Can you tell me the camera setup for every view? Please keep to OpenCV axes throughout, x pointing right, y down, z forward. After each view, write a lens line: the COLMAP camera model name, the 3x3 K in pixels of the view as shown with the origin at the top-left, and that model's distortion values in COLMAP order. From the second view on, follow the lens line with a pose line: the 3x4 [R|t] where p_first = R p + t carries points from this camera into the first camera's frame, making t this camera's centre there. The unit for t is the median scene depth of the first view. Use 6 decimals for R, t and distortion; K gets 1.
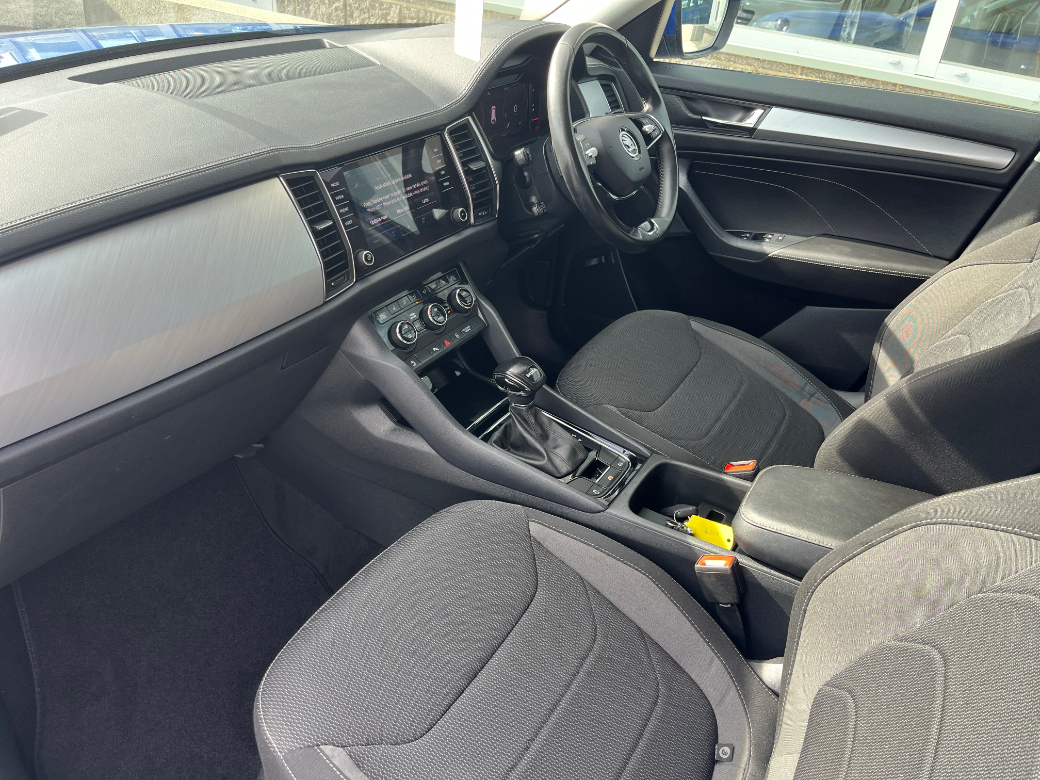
lens RADIAL K [[775.5, 0, 524.9], [0, 775.5, 404.0], [0, 0, 1]] dist [0.046586, -0.060103]
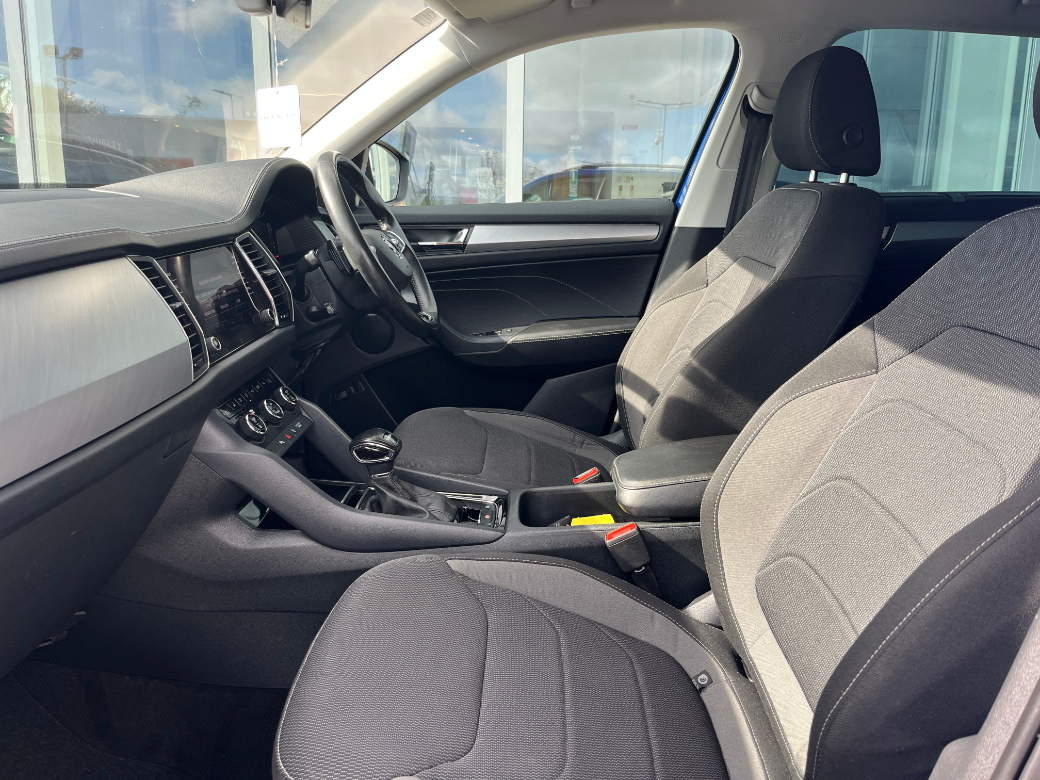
lens RADIAL K [[775.5, 0, 524.9], [0, 775.5, 404.0], [0, 0, 1]] dist [0.046586, -0.060103]
pose [[0.864283, -0.203762, 0.459887, -0.281240], [0.321513, 0.926915, -0.193542, 0.165219], [-0.386839, 0.315135, 0.866629, 0.028081]]
